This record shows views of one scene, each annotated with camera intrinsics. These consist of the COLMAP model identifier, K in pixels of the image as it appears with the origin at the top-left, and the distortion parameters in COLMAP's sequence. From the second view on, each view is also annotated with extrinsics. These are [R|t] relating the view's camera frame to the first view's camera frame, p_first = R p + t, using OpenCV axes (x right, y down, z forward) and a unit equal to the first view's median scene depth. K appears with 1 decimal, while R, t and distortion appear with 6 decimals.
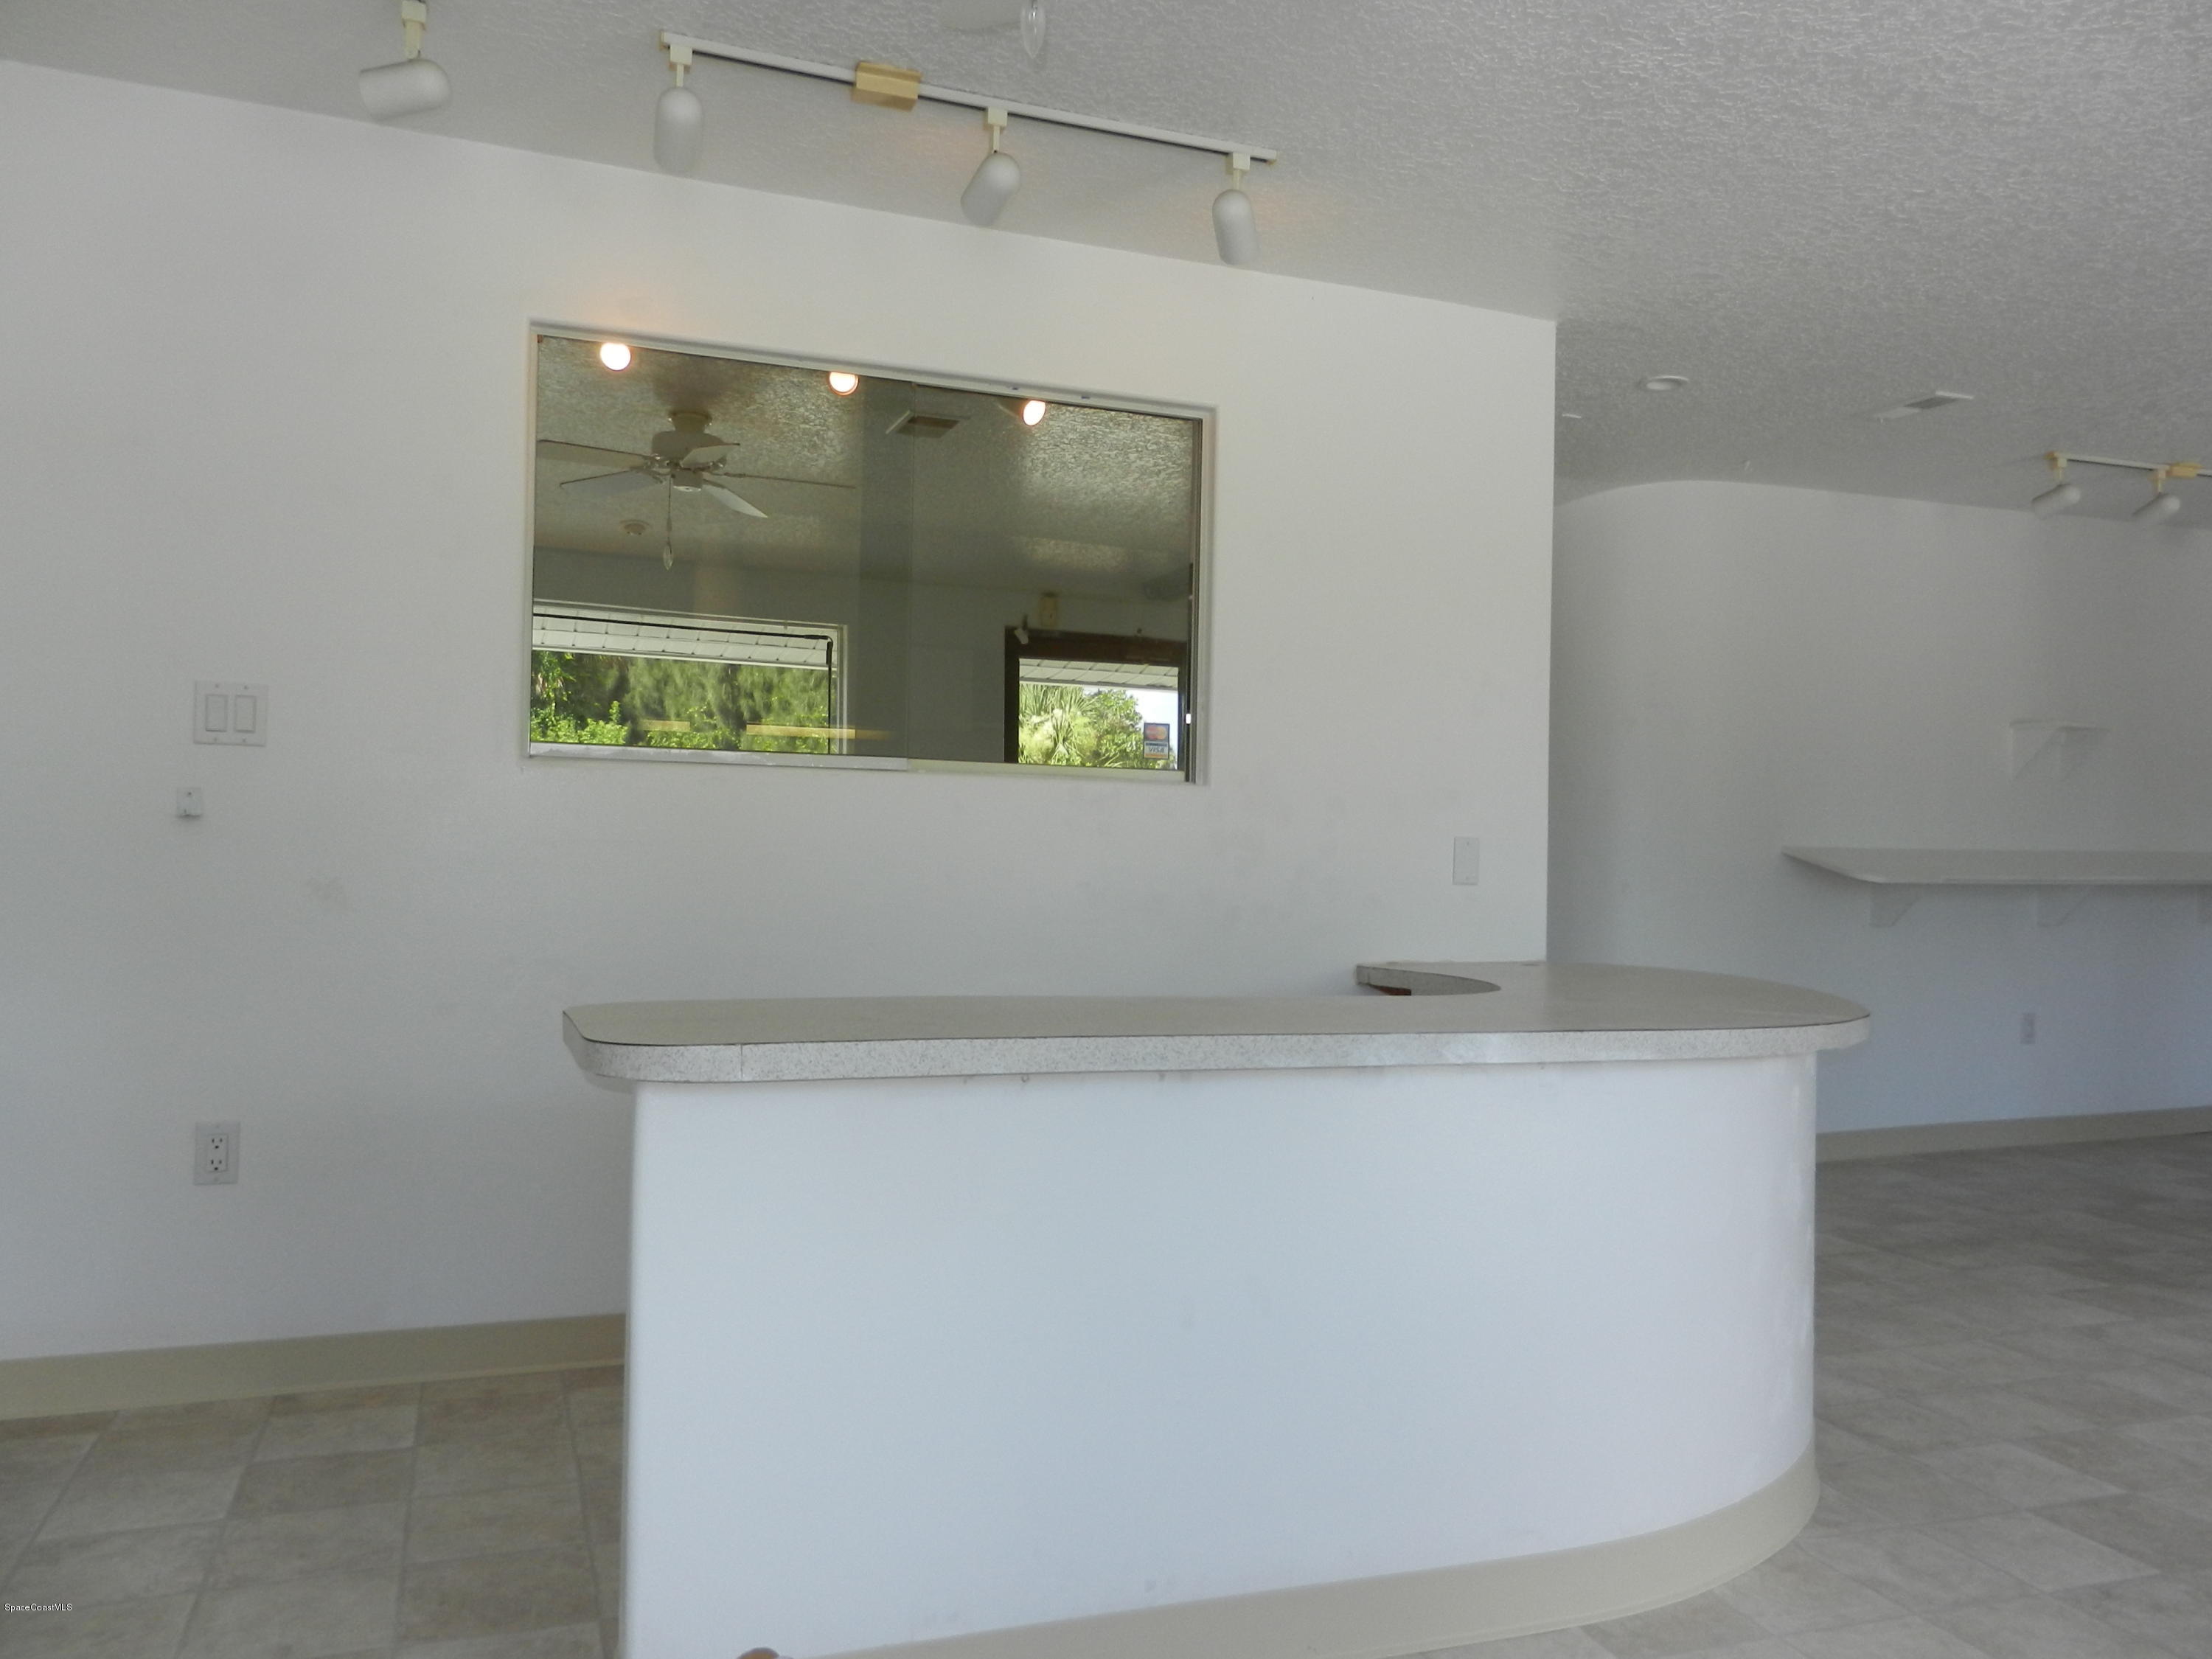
lens RADIAL K [[1656.0, 0, 1105.0], [0, 1656.0, 839.2], [0, 0, 1]] dist [0.004902, 0.007601]
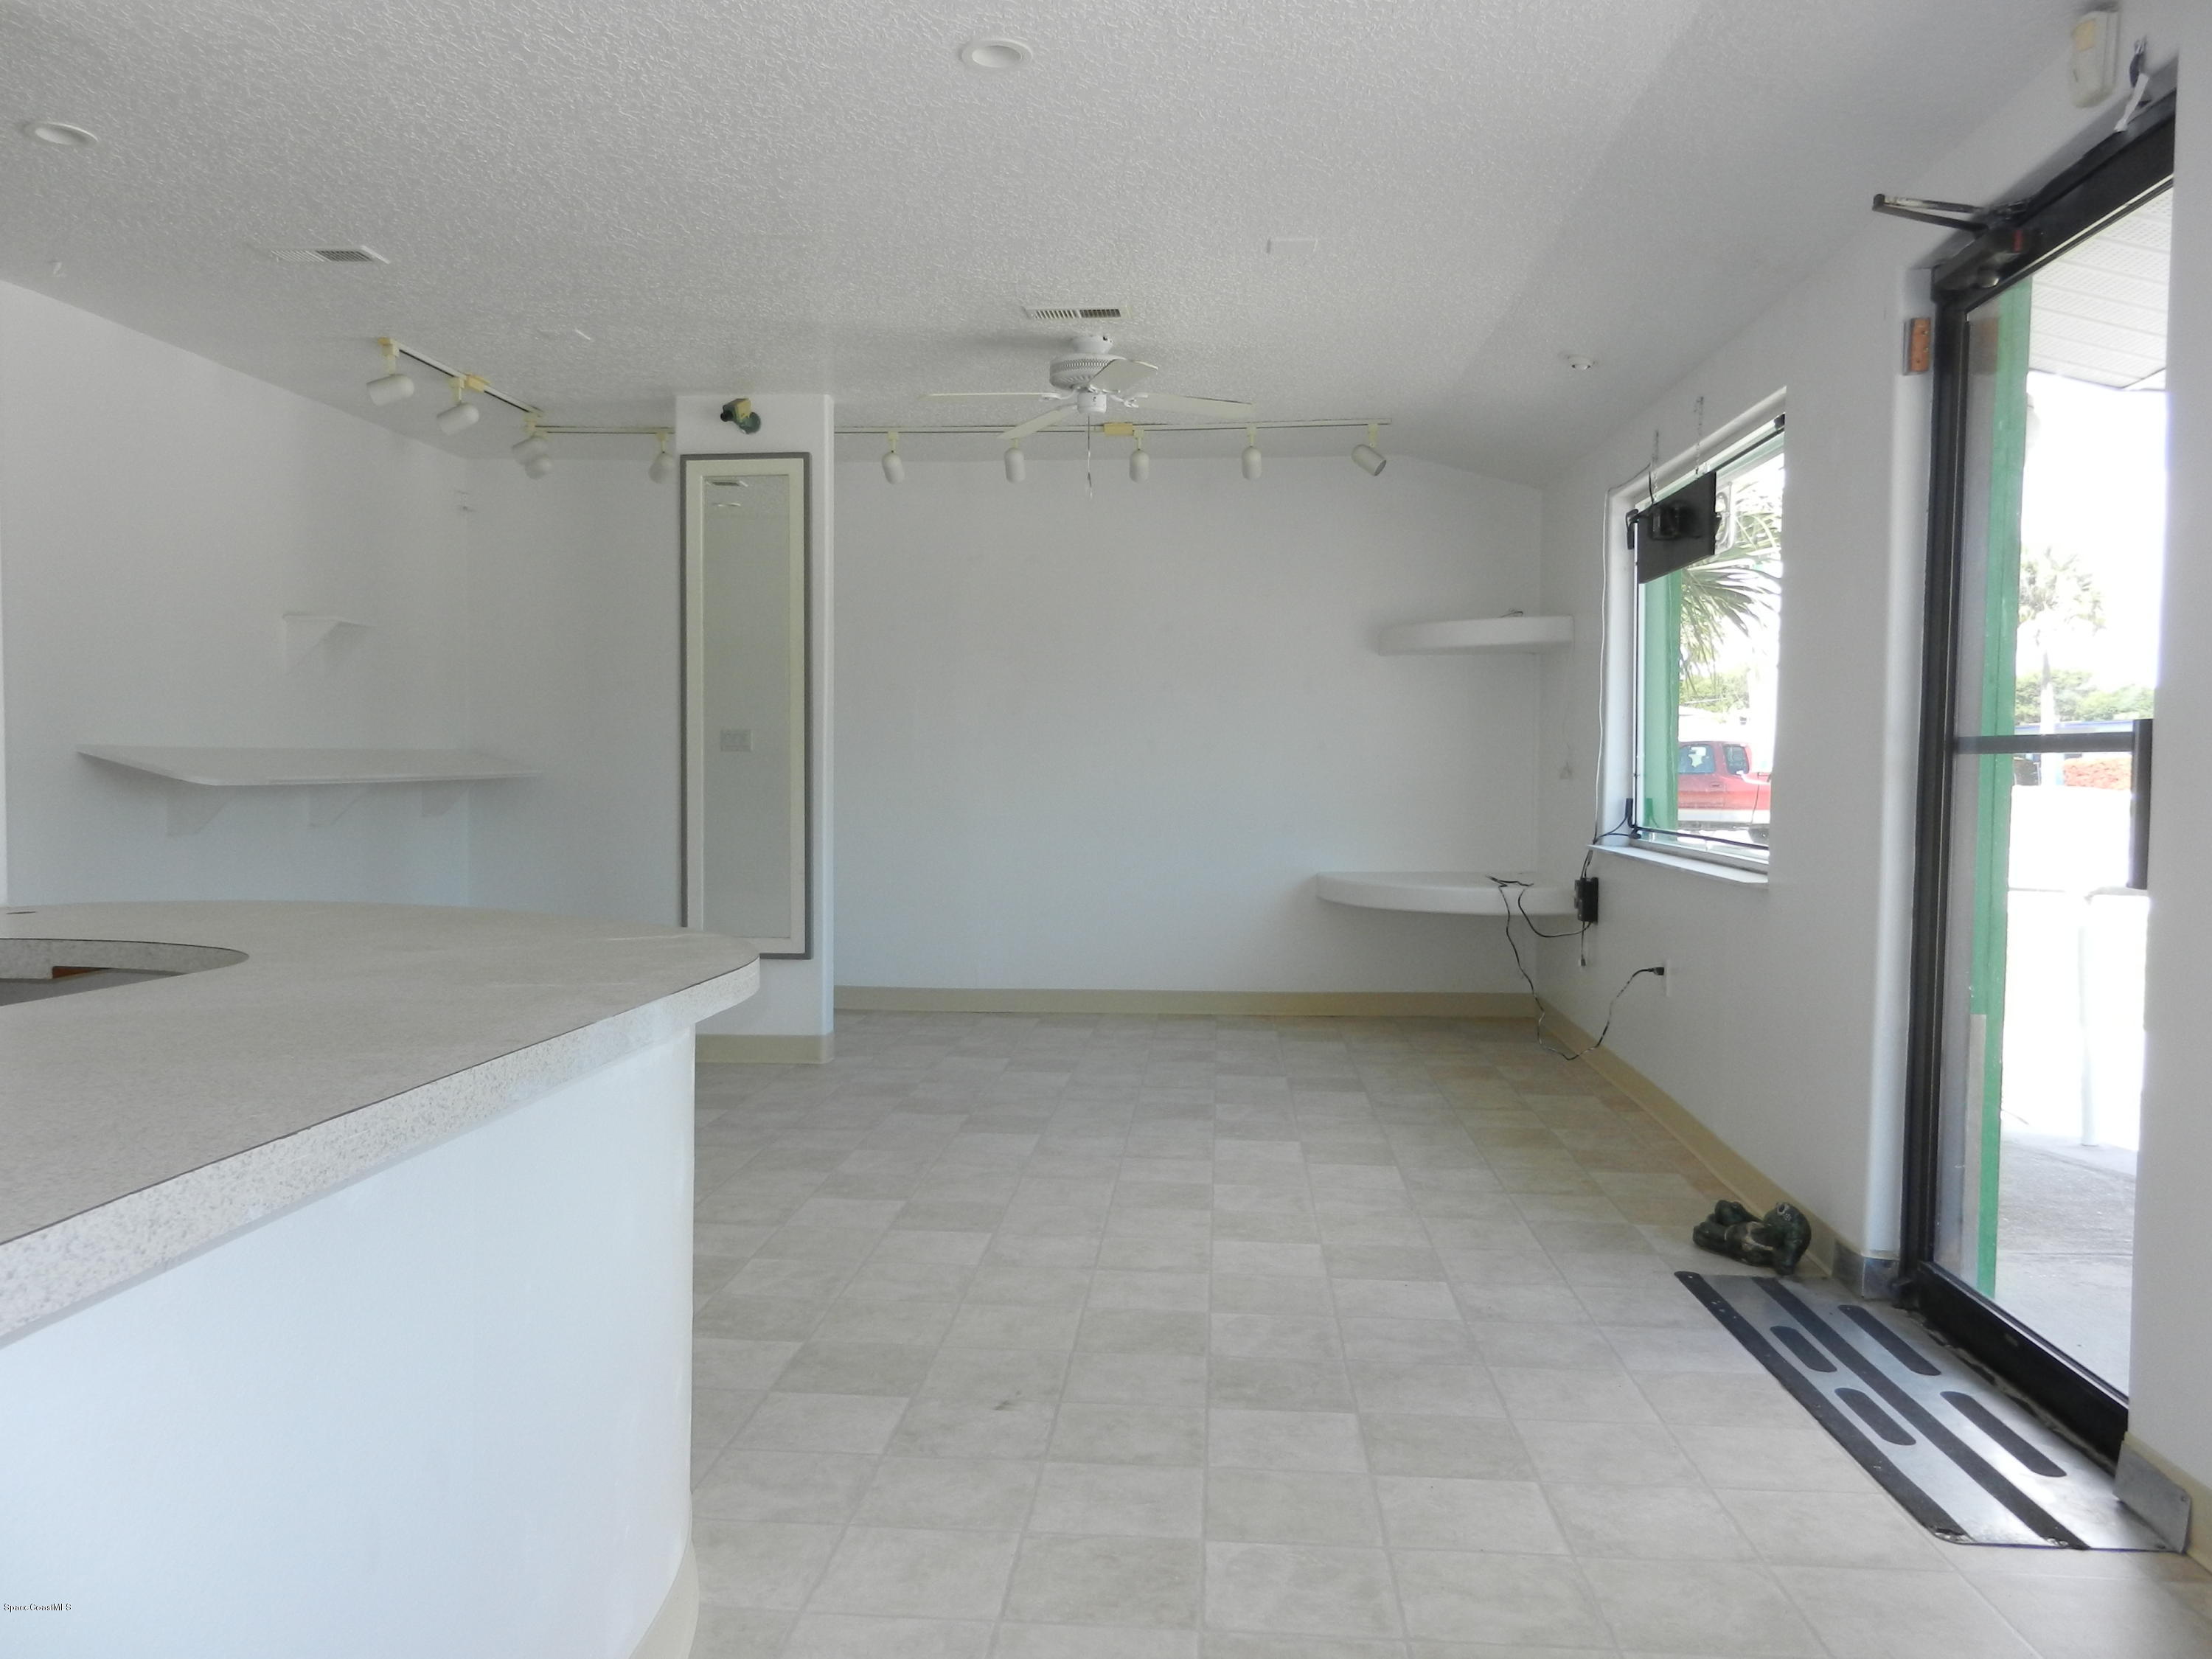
lens RADIAL K [[1656.0, 0, 1099.8], [0, 1656.0, 838.8], [0, 0, 1]] dist [0.004902, 0.007601]
pose [[0.423174, -0.051026, 0.904611, -0.166288], [-0.005647, 0.998245, 0.058949, -0.000746], [-0.906031, -0.030055, 0.422143, 0.237157]]
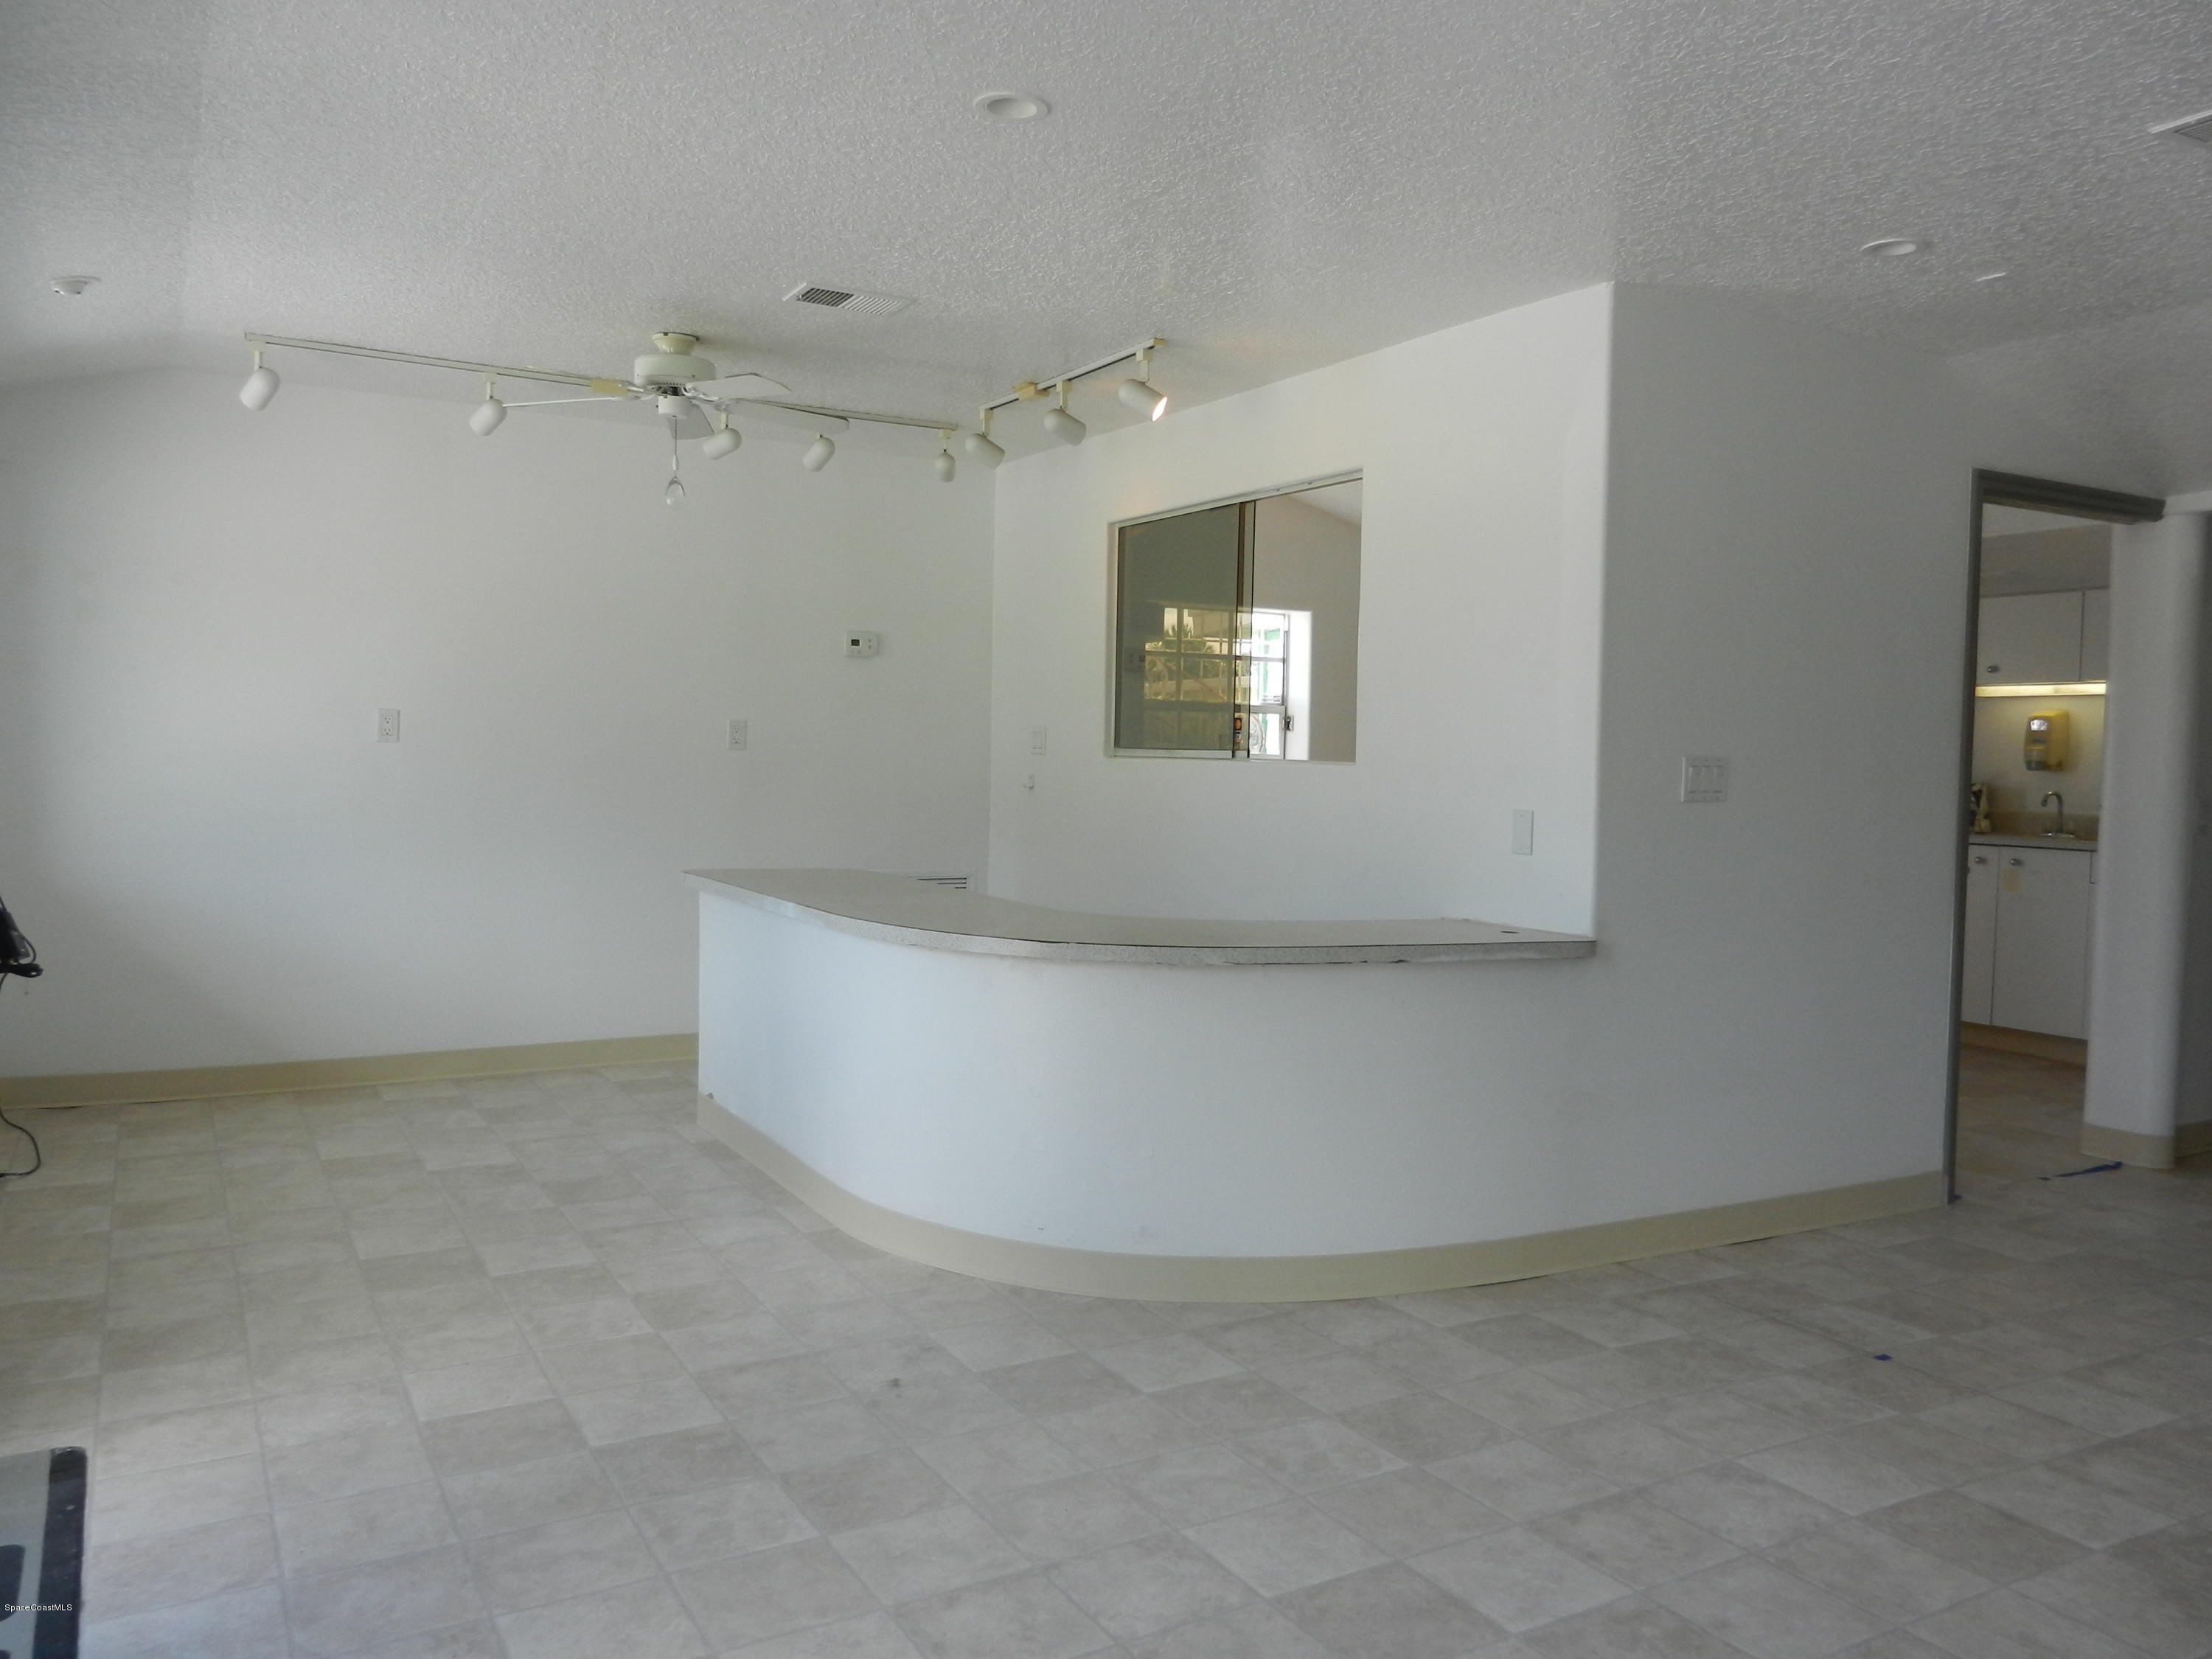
lens RADIAL K [[1656.0, 0, 1102.3], [0, 1656.0, 824.9], [0, 0, 1]] dist [0.004902, 0.007601]
pose [[0.156325, 0.026137, -0.987360, 1.079877], [-0.005537, 0.999657, 0.025586, -0.015156], [0.987690, 0.001467, 0.156416, 0.498729]]
